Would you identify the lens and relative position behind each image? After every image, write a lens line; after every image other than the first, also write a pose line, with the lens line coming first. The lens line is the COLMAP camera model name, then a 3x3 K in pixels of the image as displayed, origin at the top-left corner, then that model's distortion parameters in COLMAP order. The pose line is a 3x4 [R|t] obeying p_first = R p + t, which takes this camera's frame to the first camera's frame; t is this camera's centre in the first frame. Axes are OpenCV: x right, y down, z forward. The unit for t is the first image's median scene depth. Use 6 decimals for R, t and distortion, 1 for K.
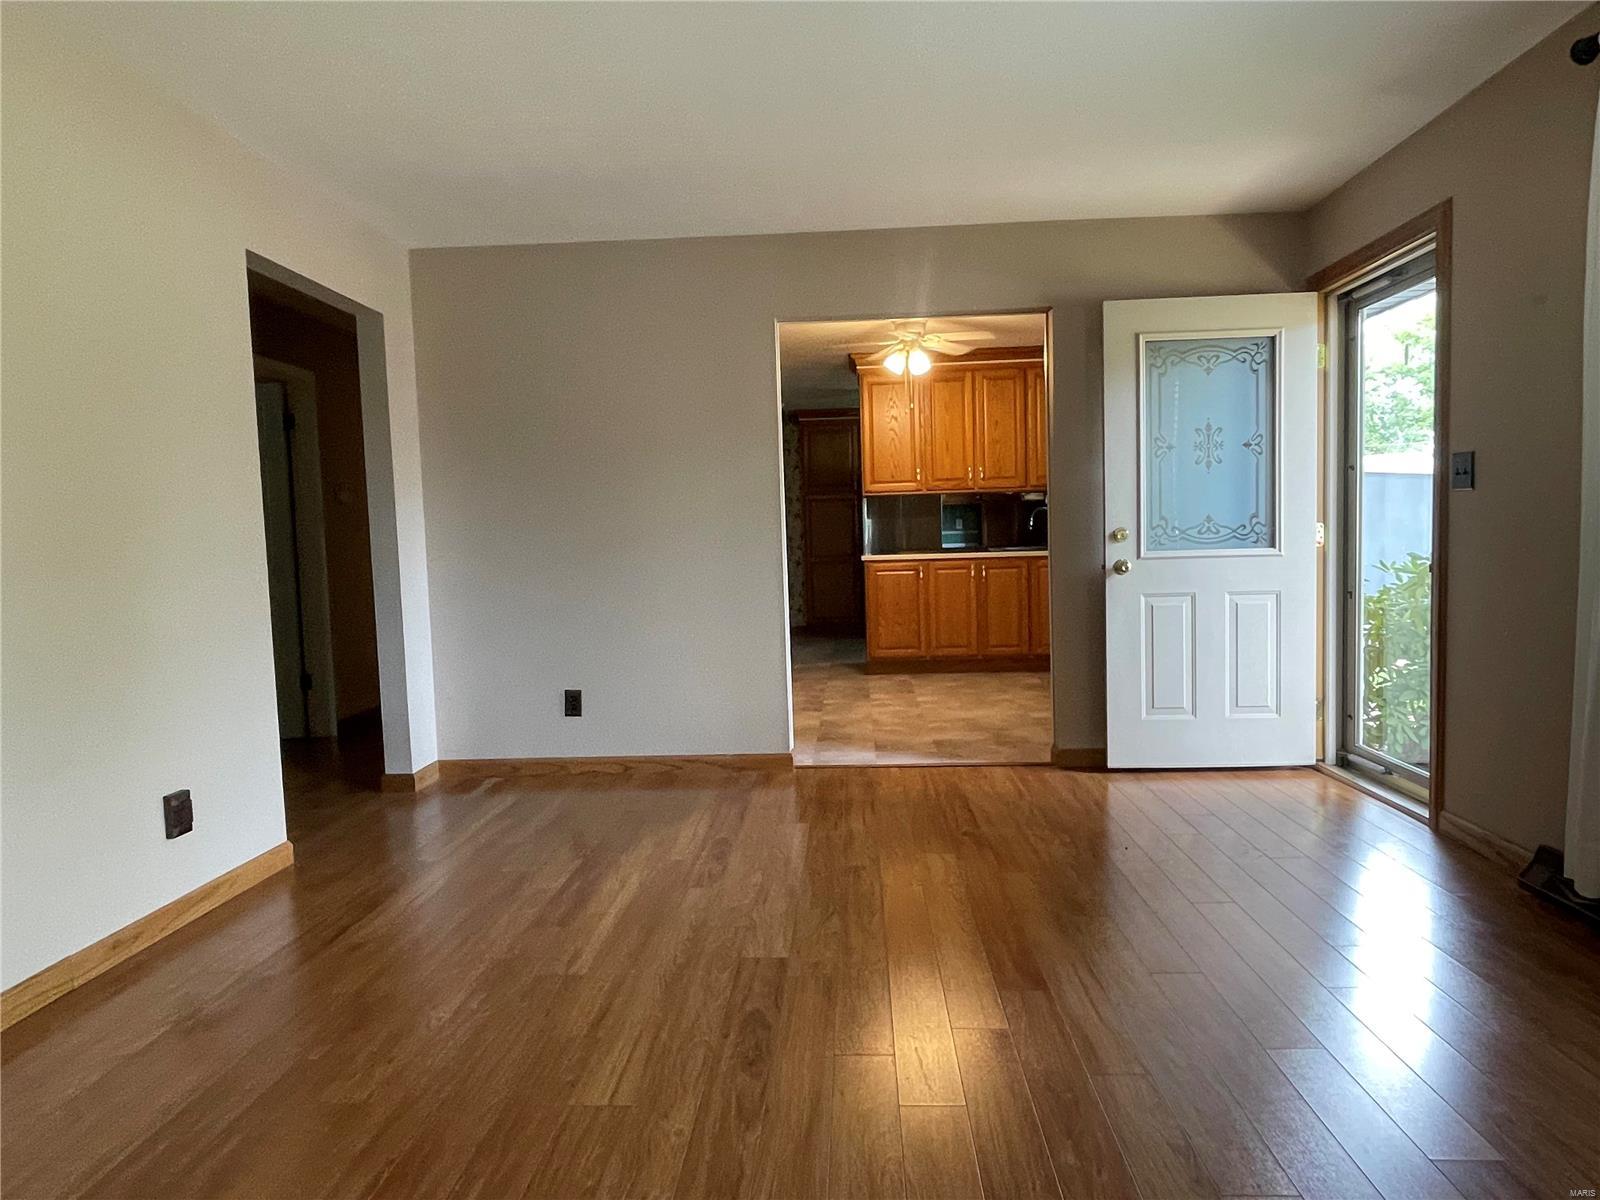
lens RADIAL K [[1003.7, 0, 800.2], [0, 1003.7, 604.1], [0, 0, 1]] dist [0.008746, -0.015607]
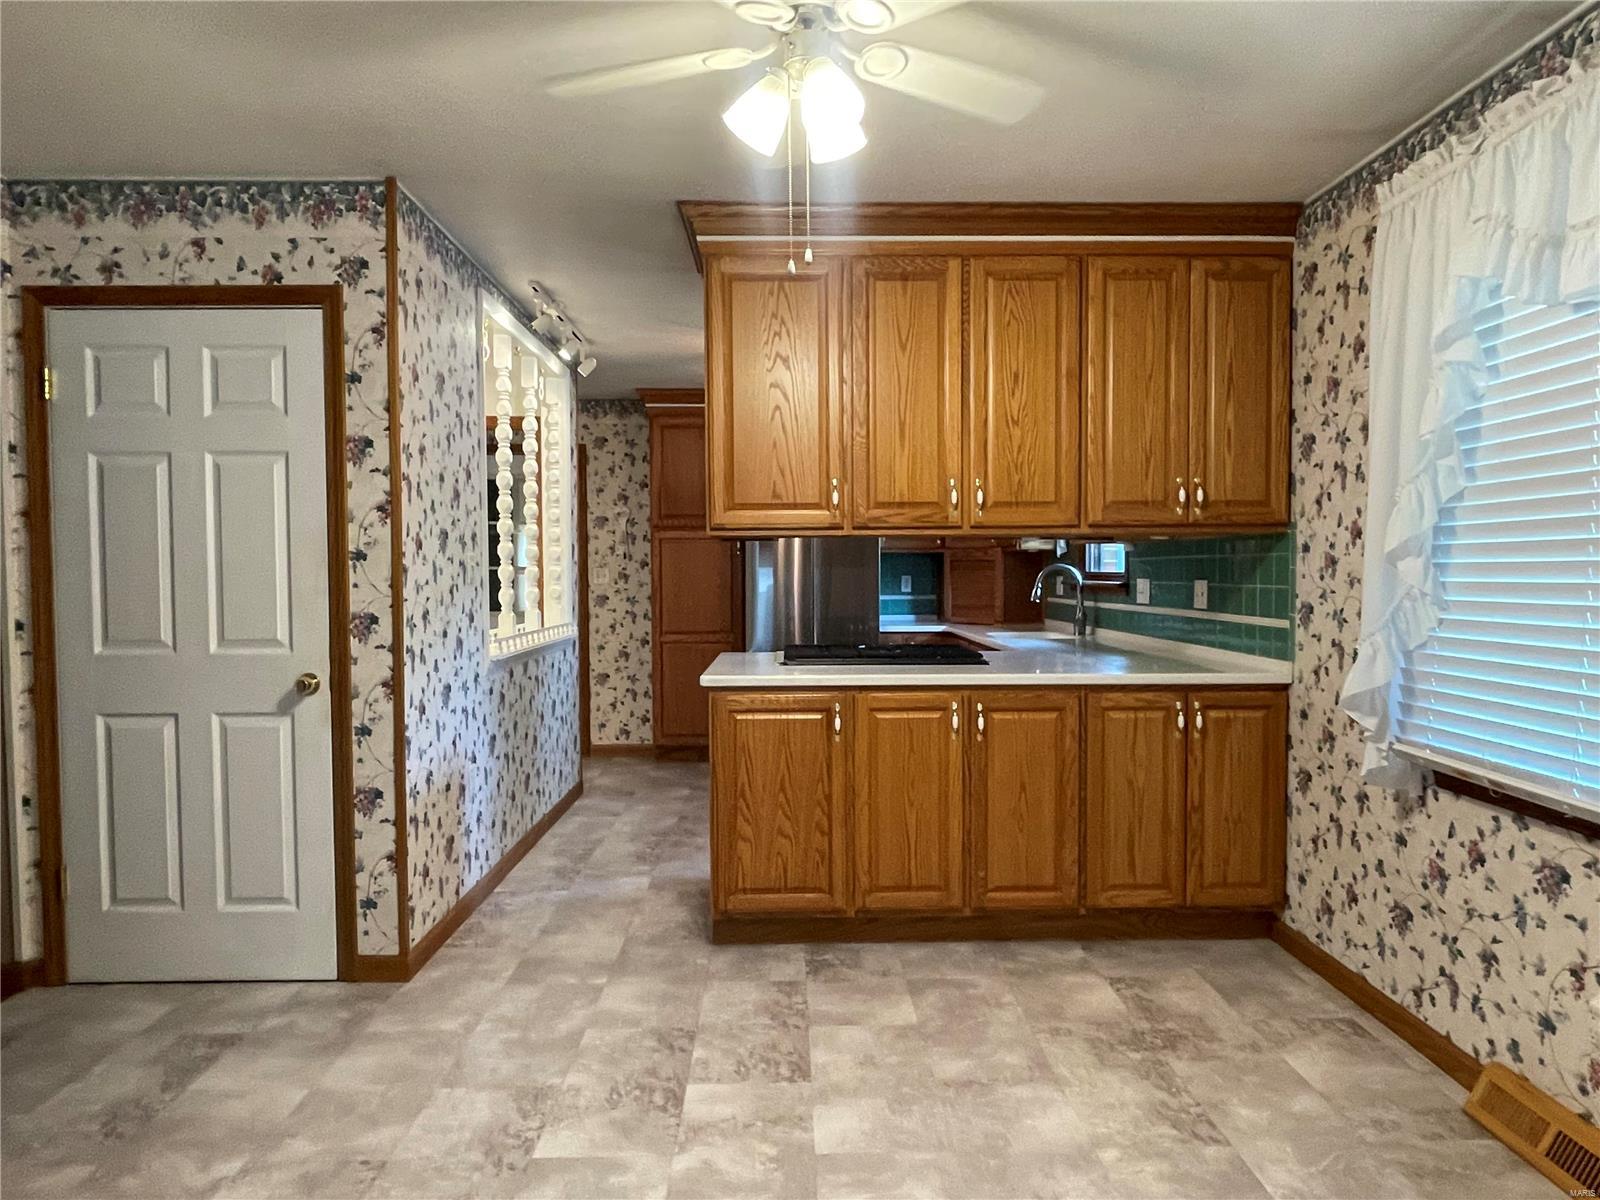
lens RADIAL K [[1003.7, 0, 801.5], [0, 1003.7, 602.0], [0, 0, 1]] dist [0.008746, -0.015607]
pose [[0.997182, 0.021951, 0.071740, 0.072999], [-0.019340, 0.999132, -0.036894, -0.065029], [-0.072487, 0.035402, 0.996741, 0.568872]]
